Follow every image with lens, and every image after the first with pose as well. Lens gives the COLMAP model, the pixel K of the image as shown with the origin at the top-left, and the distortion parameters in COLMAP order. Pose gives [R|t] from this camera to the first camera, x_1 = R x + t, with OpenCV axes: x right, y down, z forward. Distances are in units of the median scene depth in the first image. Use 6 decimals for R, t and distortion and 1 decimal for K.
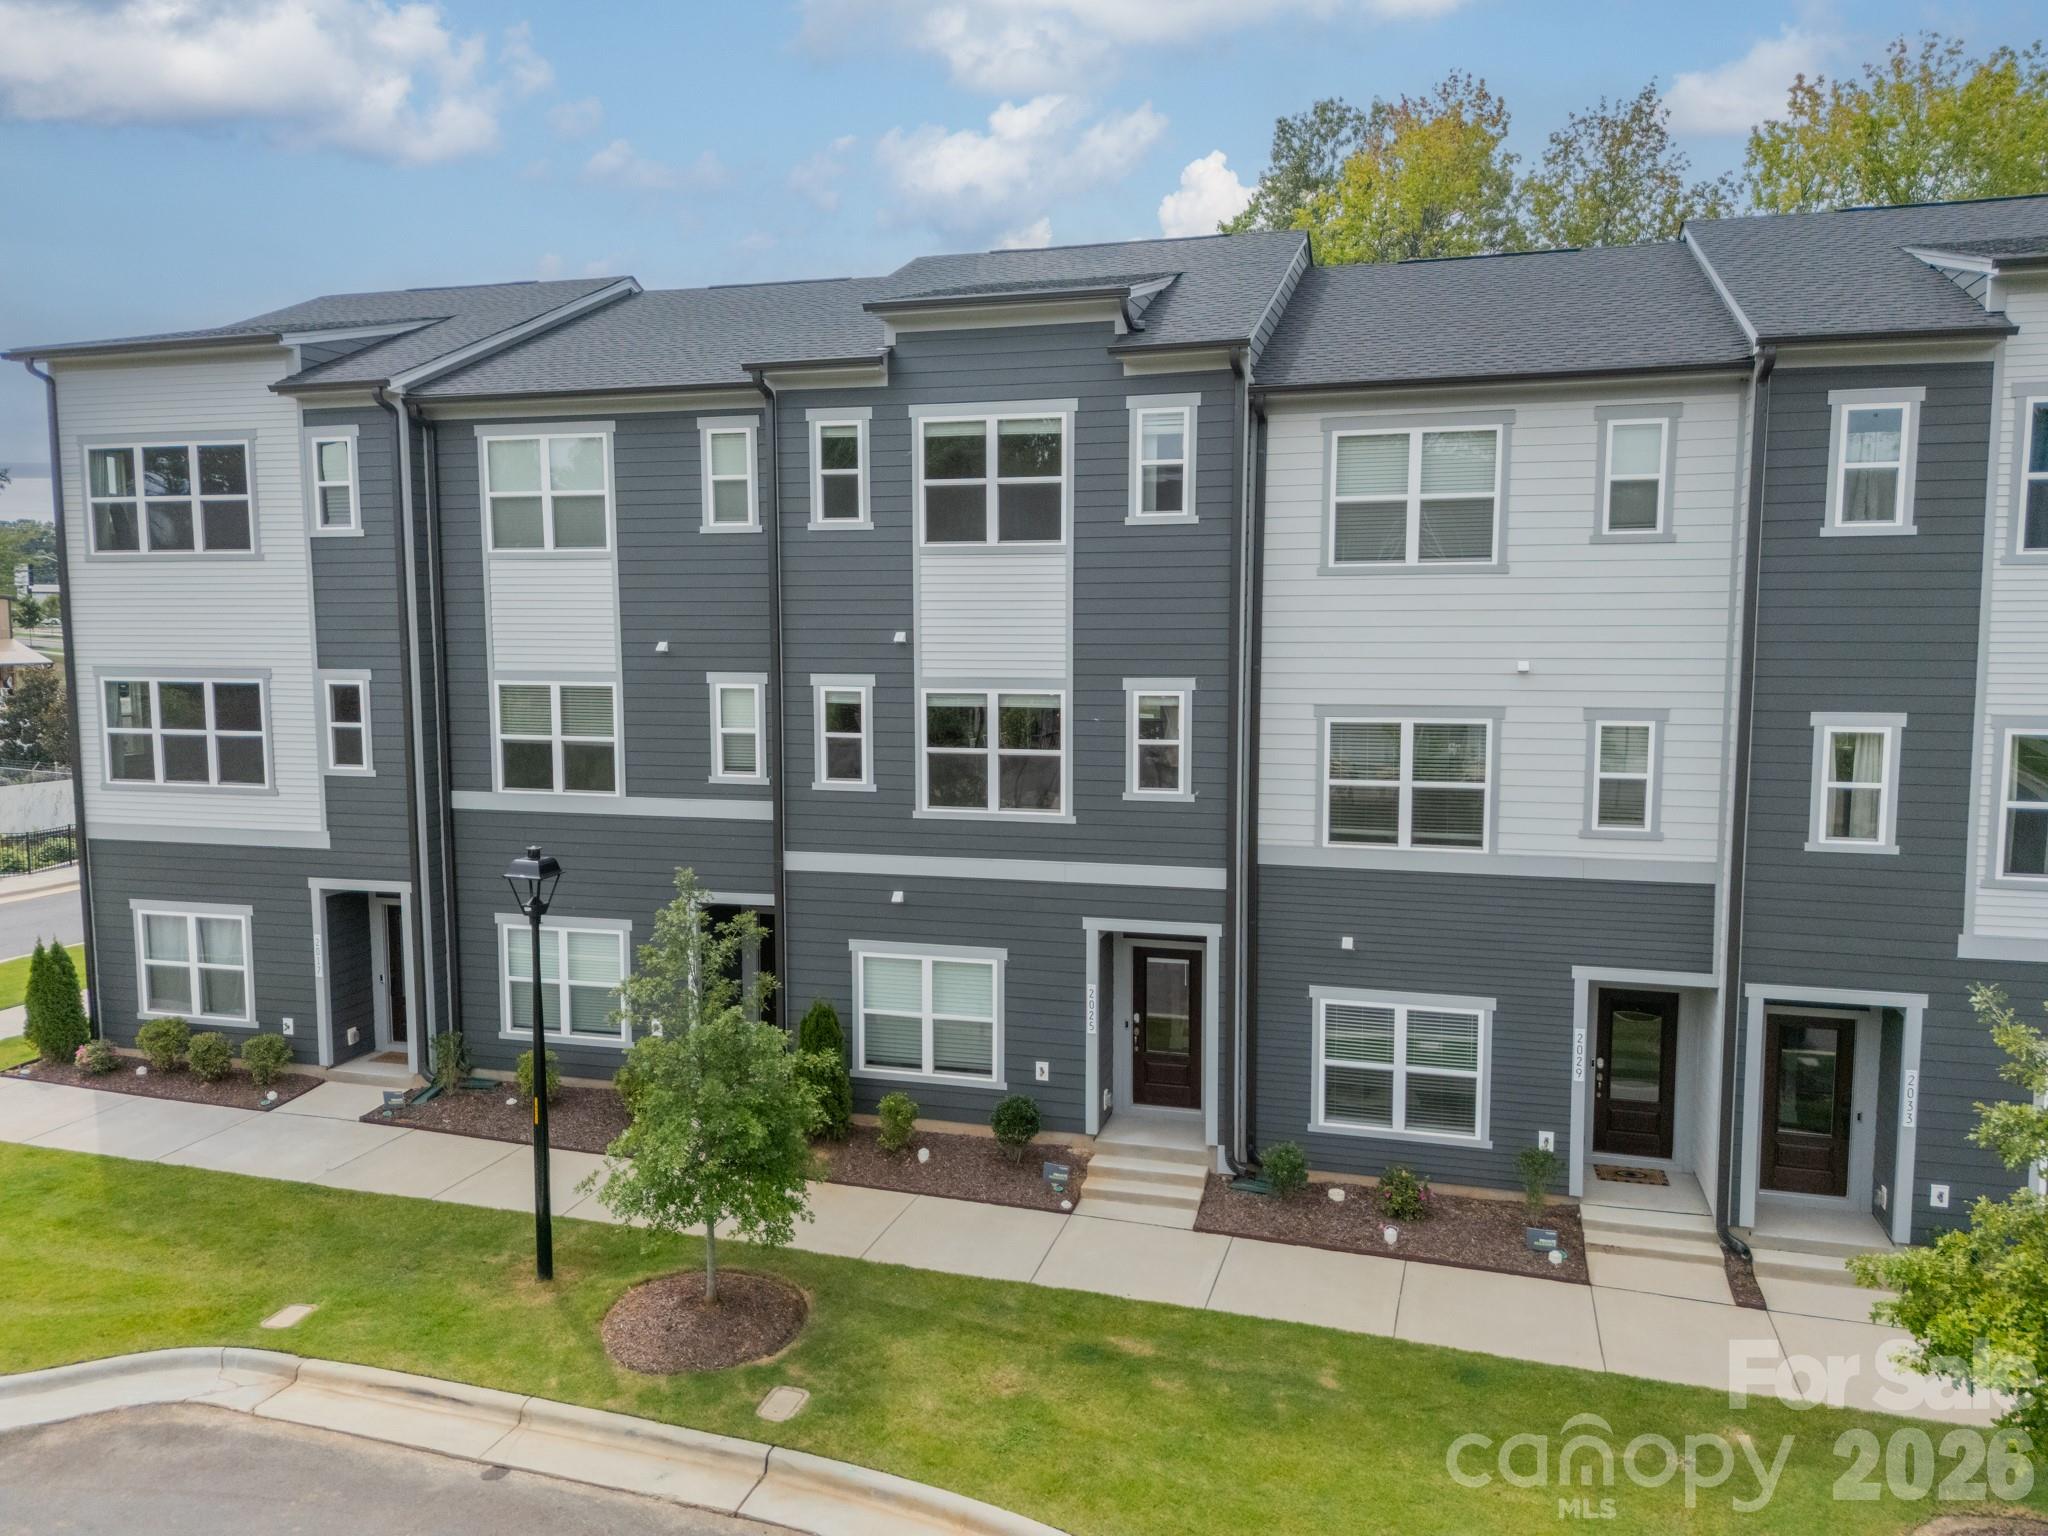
lens RADIAL K [[1491.3, 0, 1024.0], [0, 1491.3, 768.0], [0, 0, 1]] dist [0.057012, -0.034810]
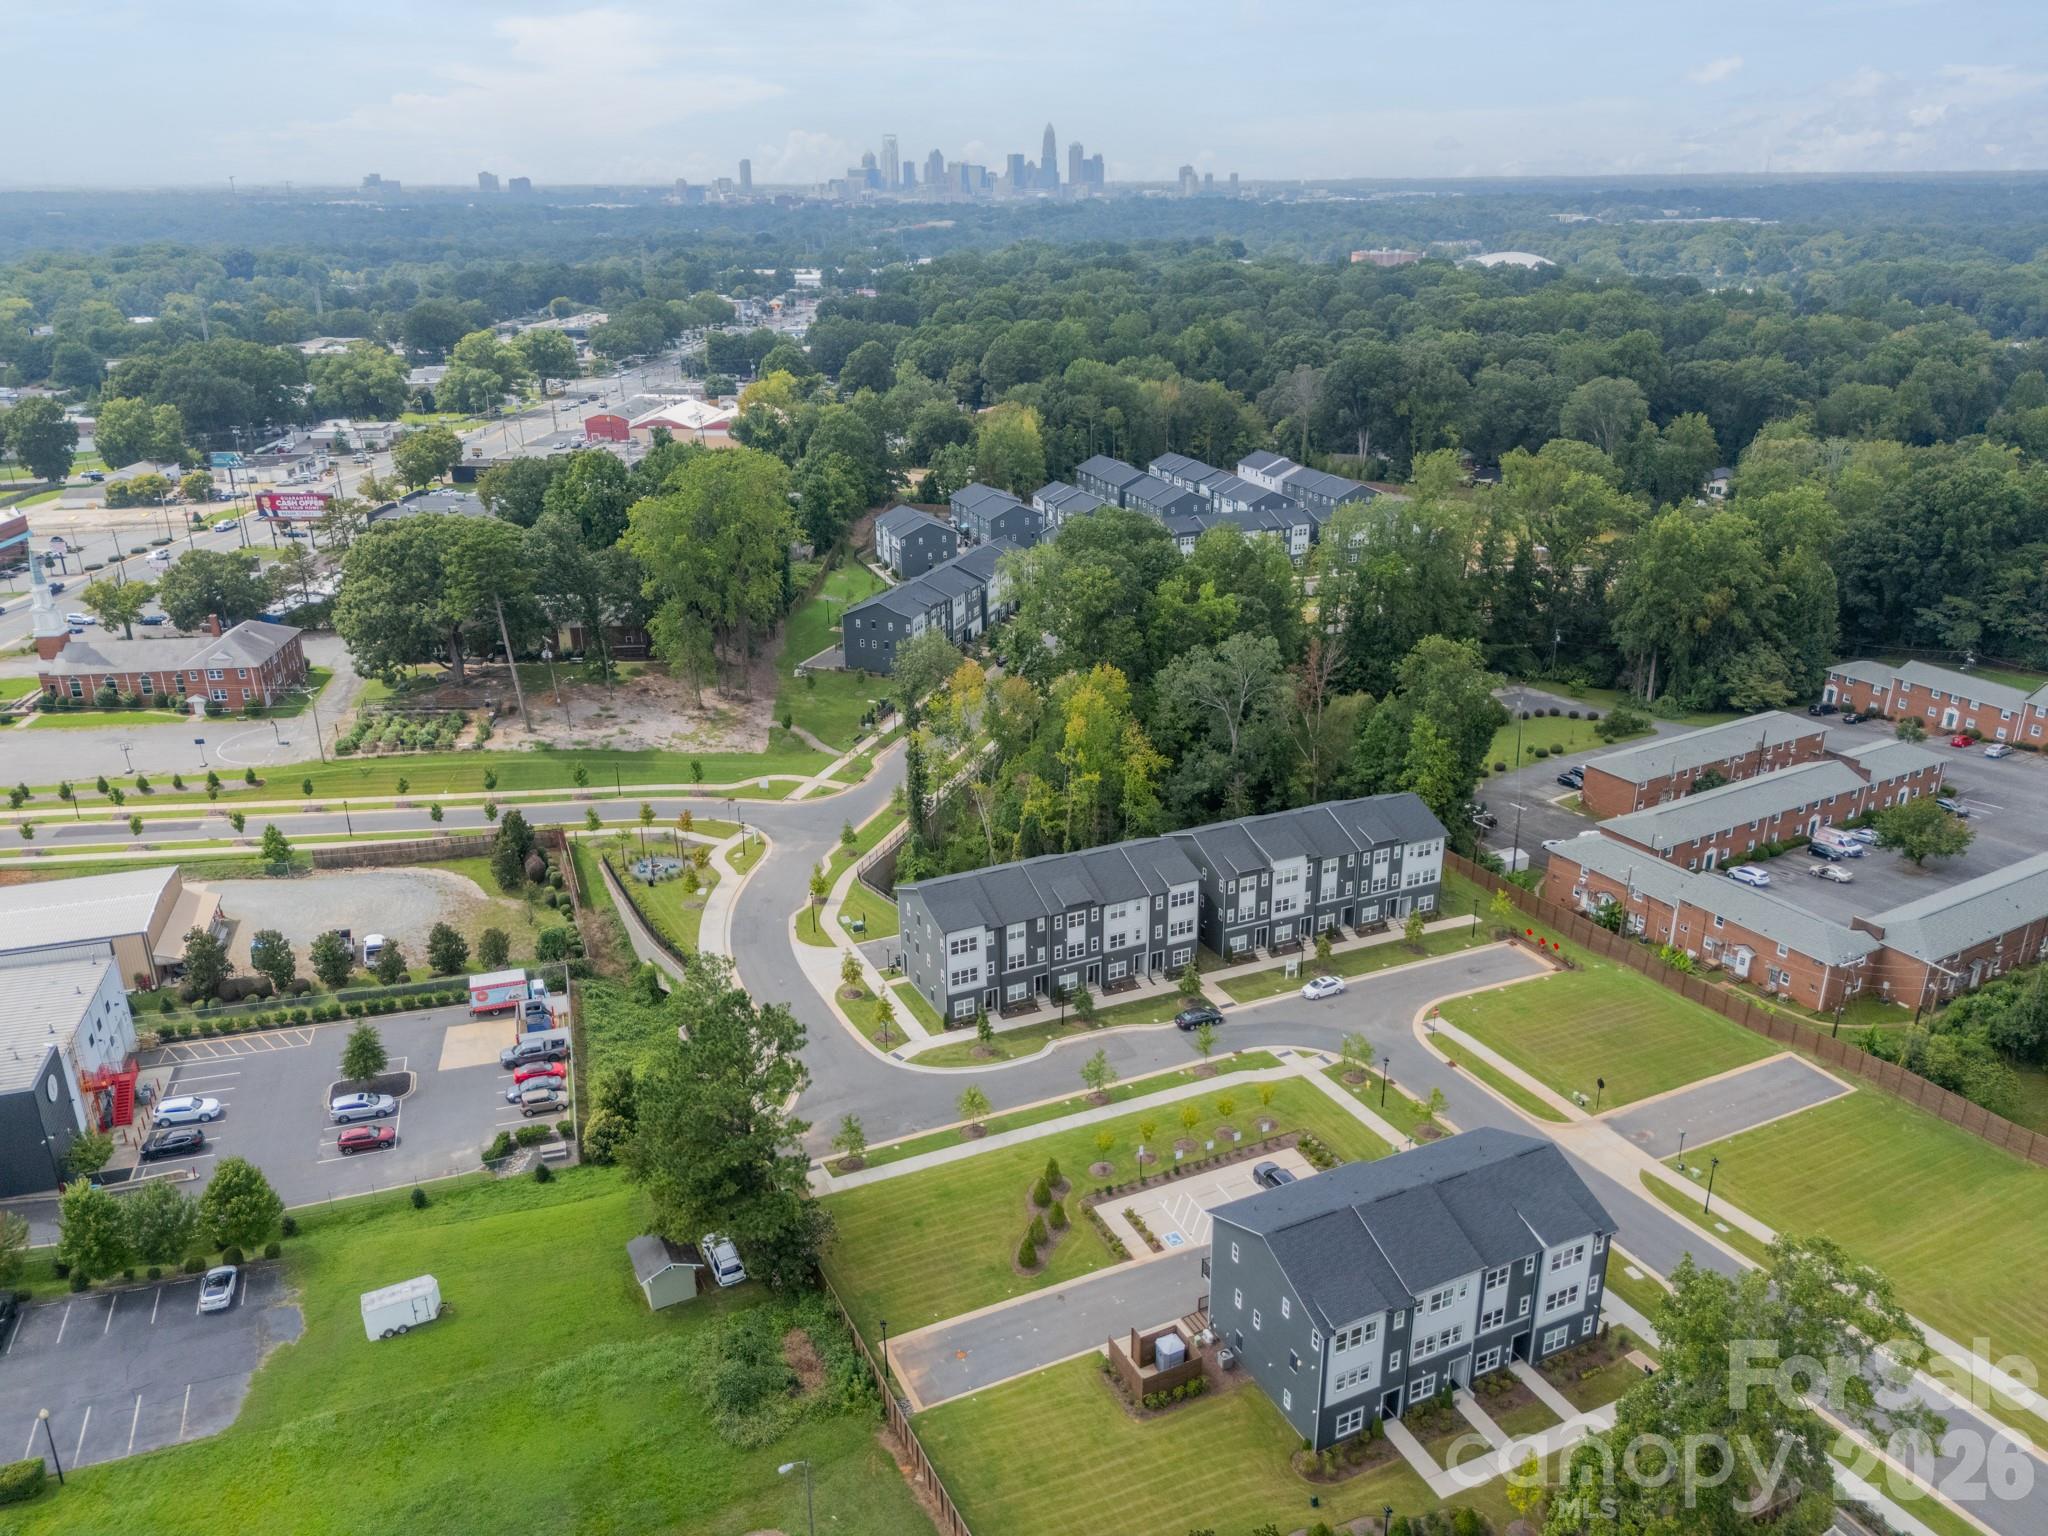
lens RADIAL K [[1480.3, 0, 1024.0], [0, 1480.3, 768.0], [0, 0, 1]] dist [0.133121, -0.187536]
pose [[0.753635, -0.239730, 0.612016, -4.985517], [0.074869, 0.956365, 0.282419, -3.291543], [-0.653015, -0.167020, 0.738699, -4.648519]]
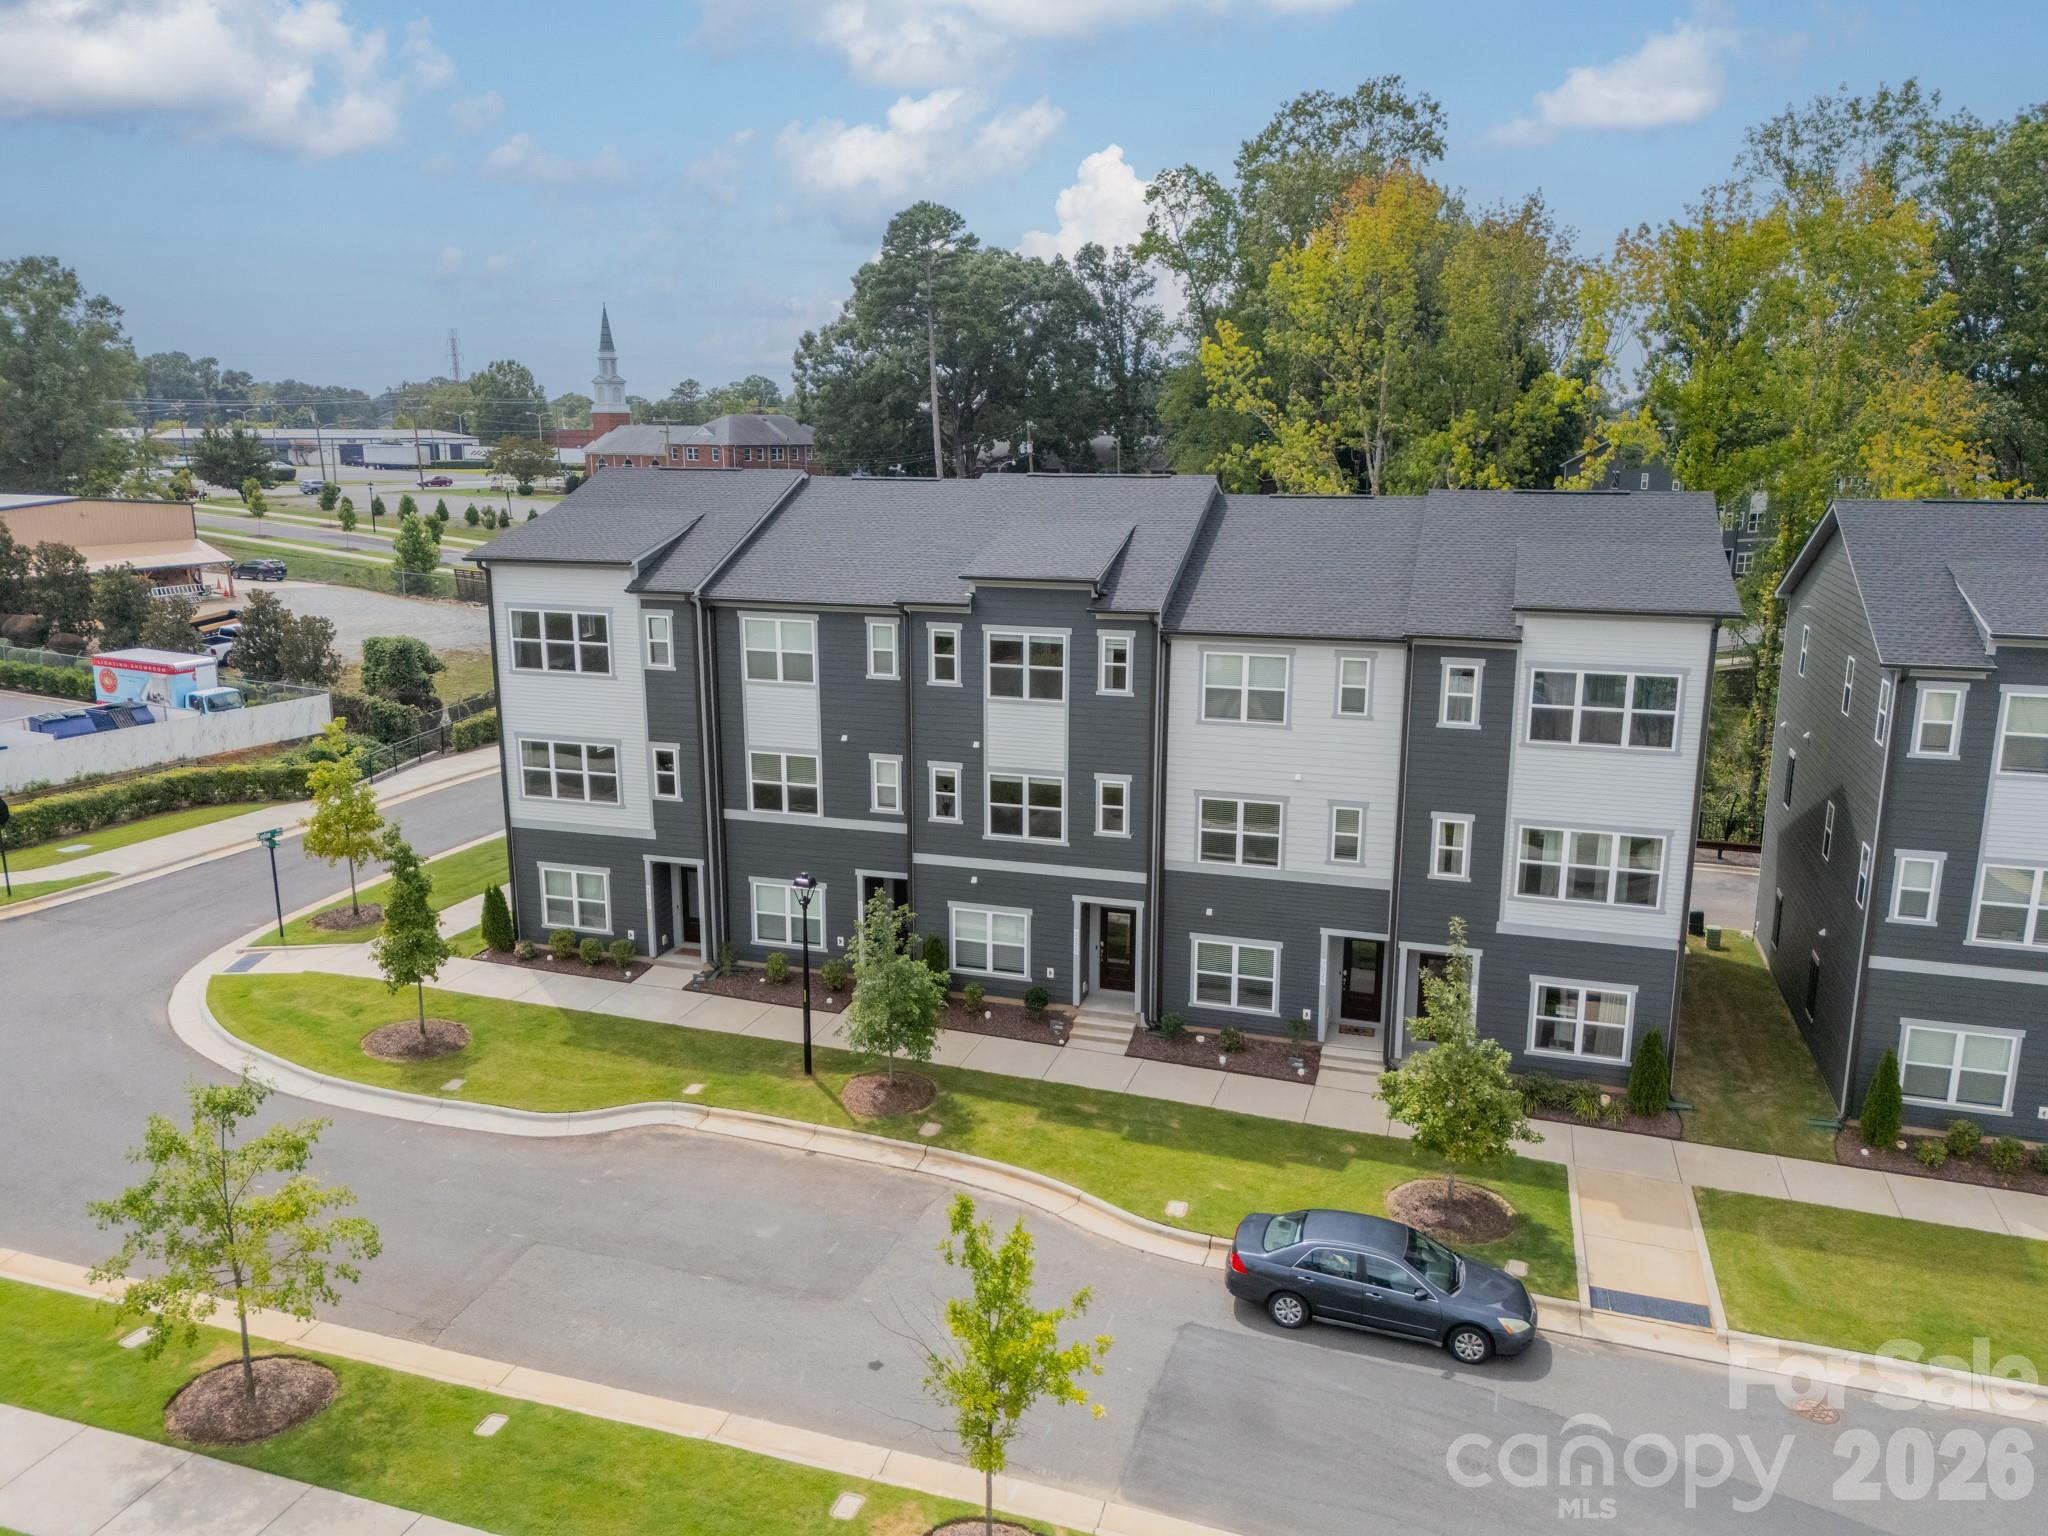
lens RADIAL K [[1480.3, 0, 1024.0], [0, 1480.3, 768.0], [0, 0, 1]] dist [0.133121, -0.187536]
pose [[0.999617, 0.010374, -0.025657, 0.025010], [-0.007192, 0.992609, 0.121147, -0.291281], [0.026724, -0.120916, 0.992303, -0.863596]]
